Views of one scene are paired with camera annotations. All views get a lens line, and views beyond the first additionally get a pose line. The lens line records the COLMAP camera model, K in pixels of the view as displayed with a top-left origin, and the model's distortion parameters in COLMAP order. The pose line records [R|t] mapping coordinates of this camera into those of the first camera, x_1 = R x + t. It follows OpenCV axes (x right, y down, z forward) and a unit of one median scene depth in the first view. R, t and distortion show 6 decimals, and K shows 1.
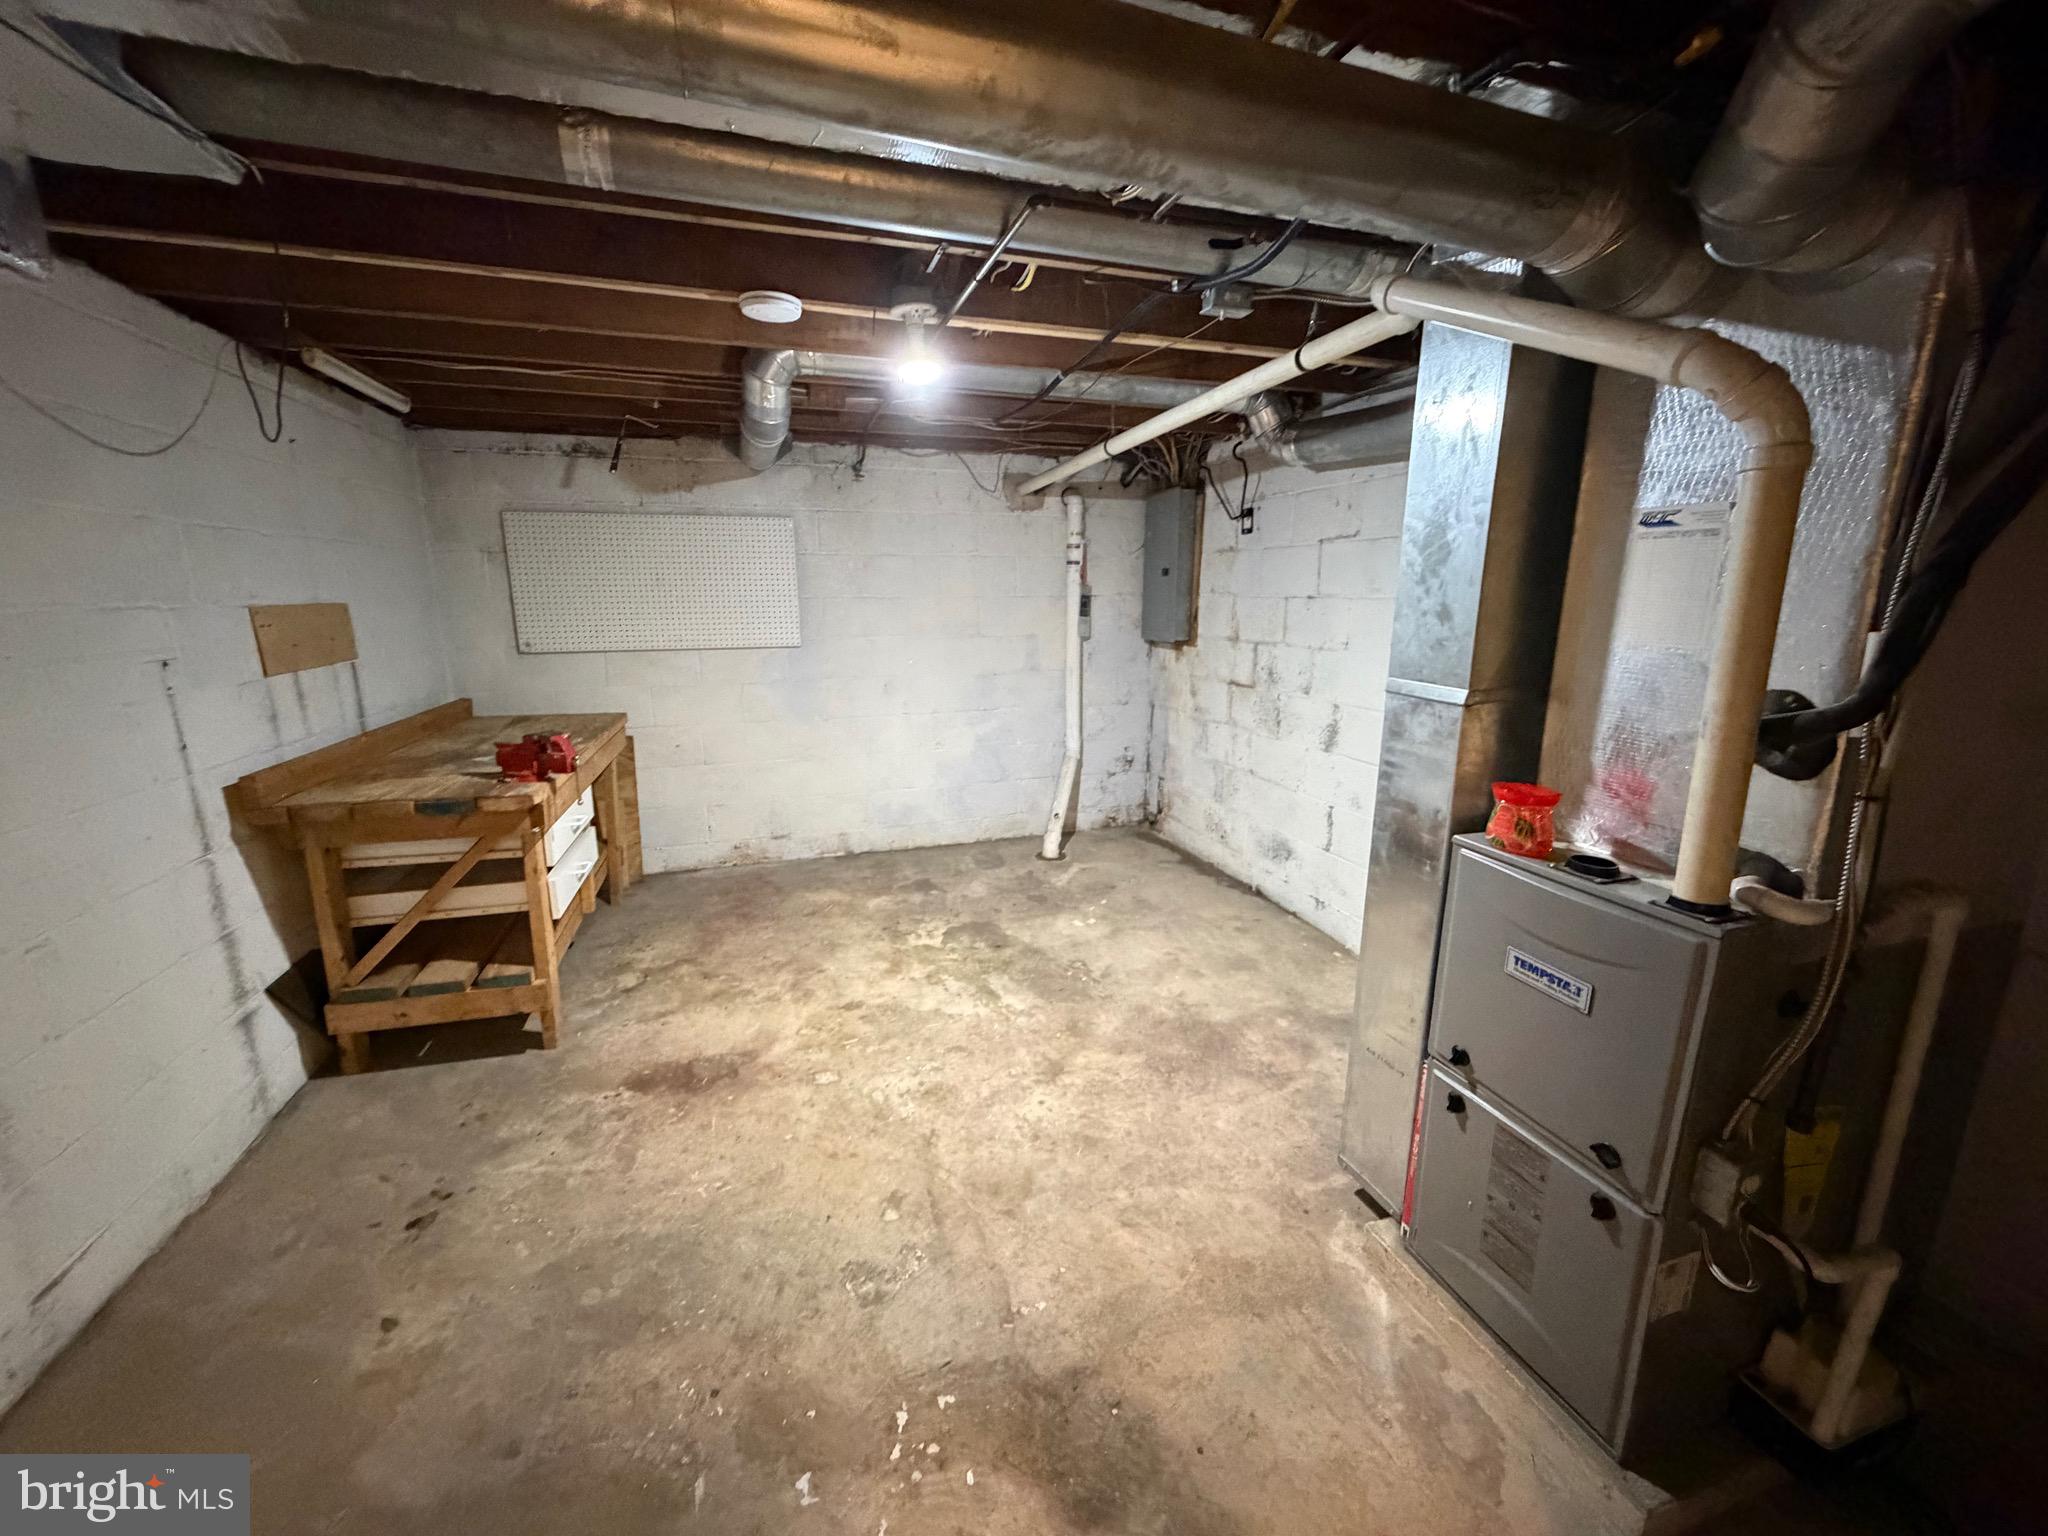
lens RADIAL K [[816.6, 0, 1023.3], [0, 816.6, 767.7], [0, 0, 1]] dist [0.000537, -0.000170]
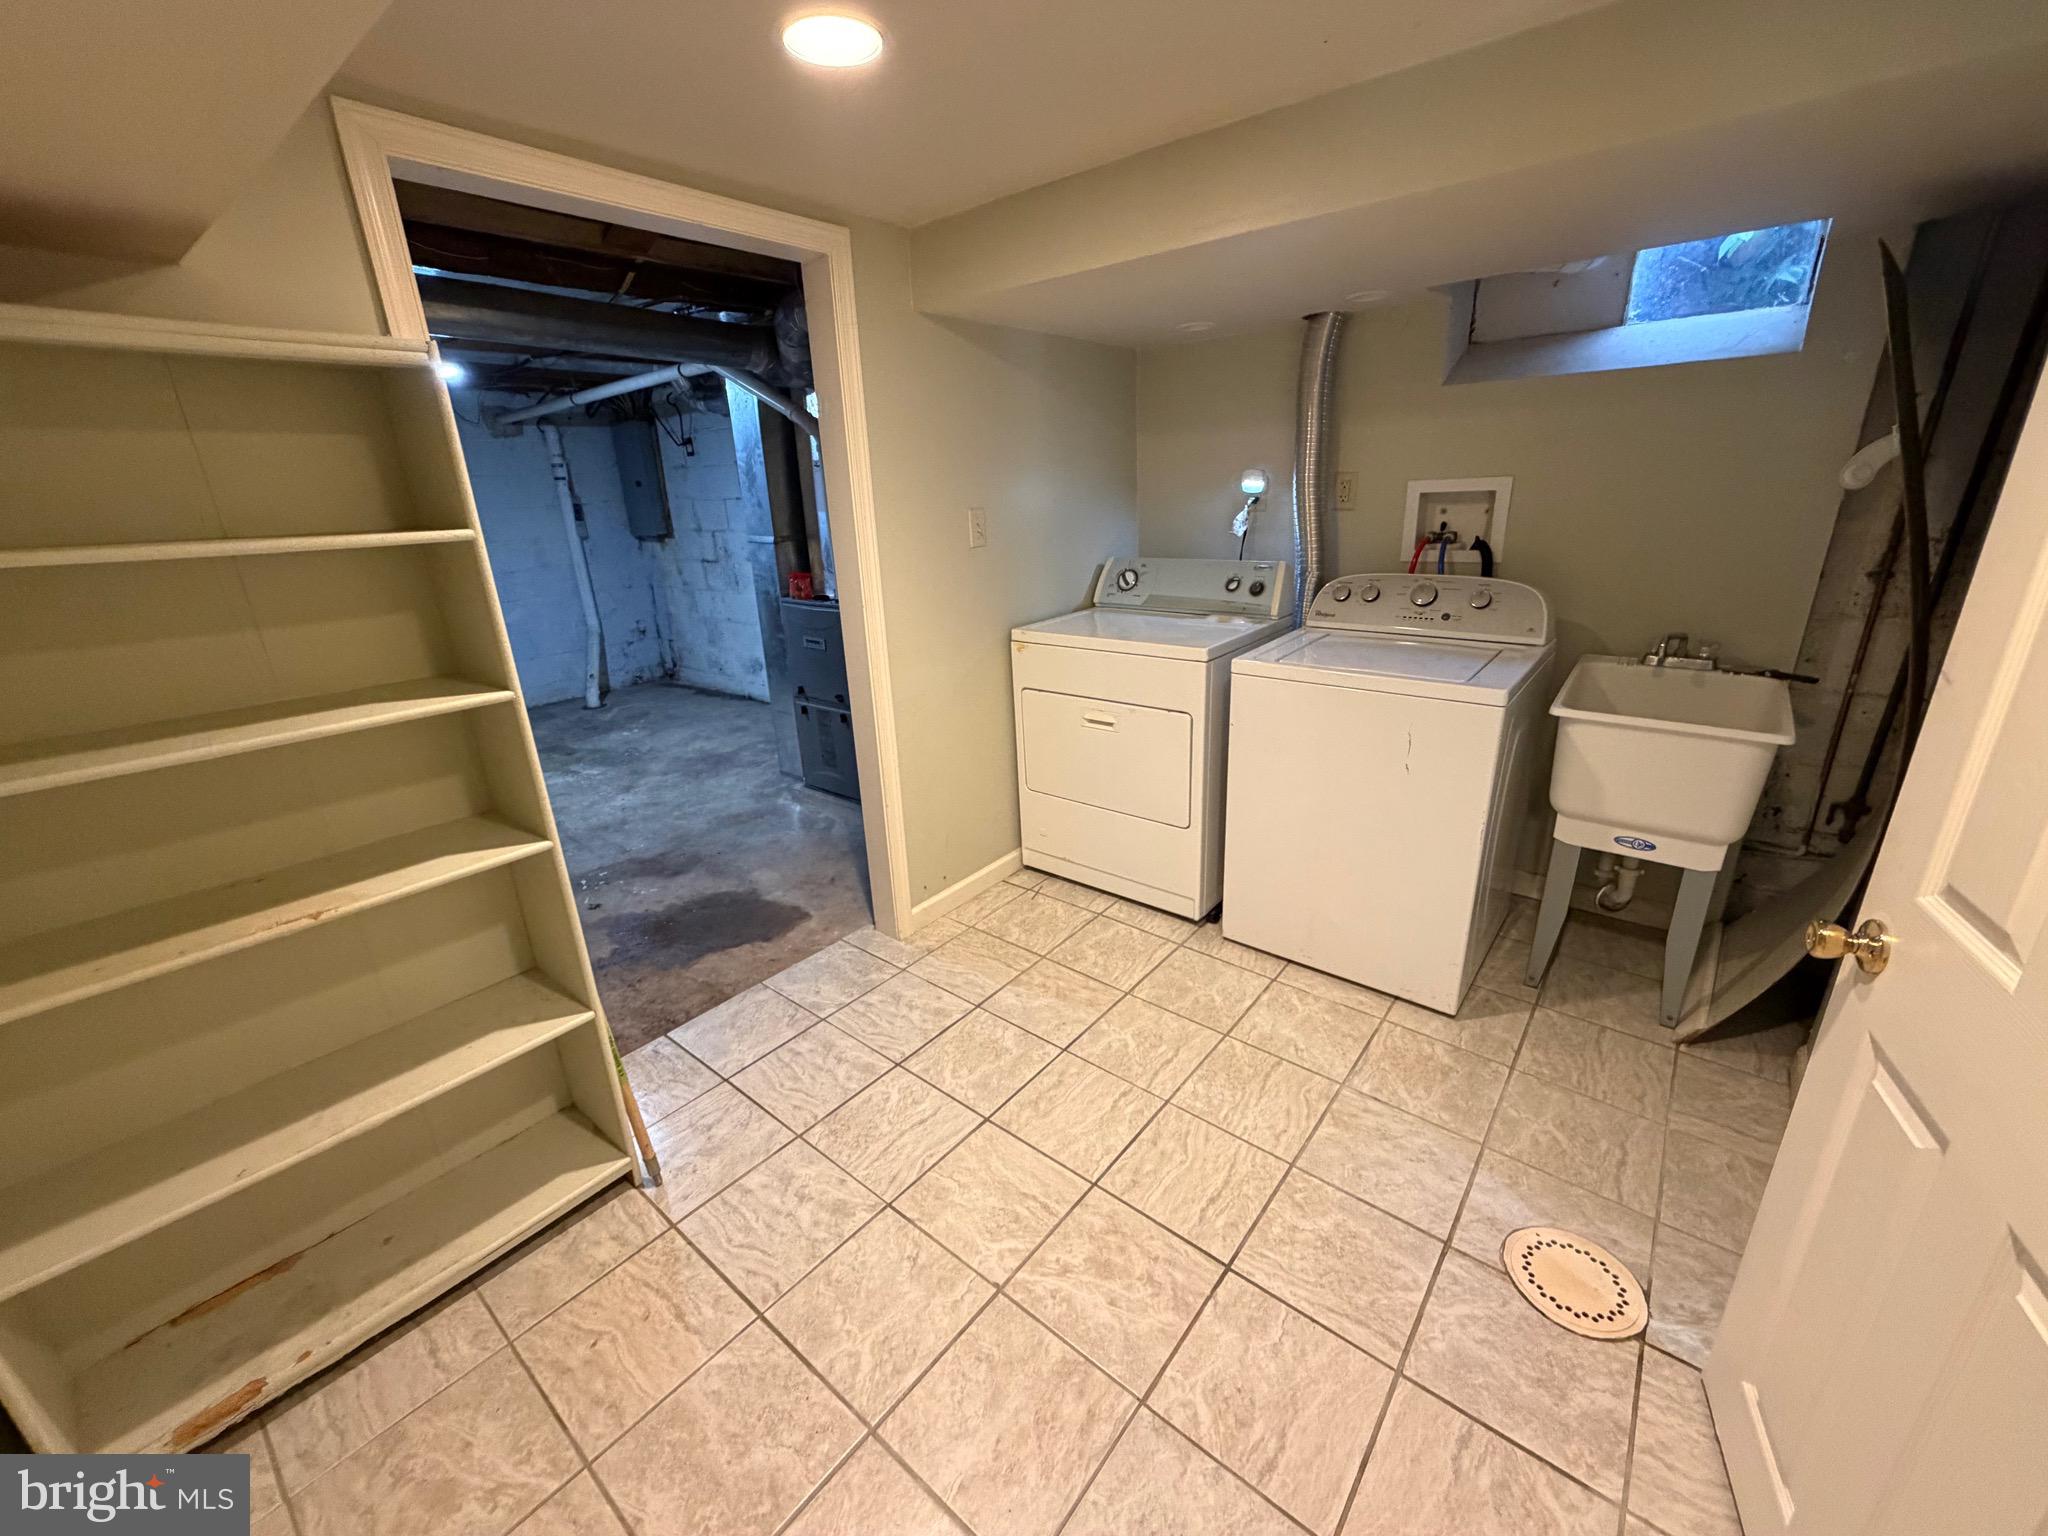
lens RADIAL K [[816.6, 0, 1021.5], [0, 816.6, 772.1], [0, 0, 1]] dist [0.000537, -0.000170]
pose [[0.843895, -0.209971, 0.493714, -0.065697], [0.150408, 0.975923, 0.157961, 0.120216], [-0.514994, -0.059044, 0.855158, -0.567407]]
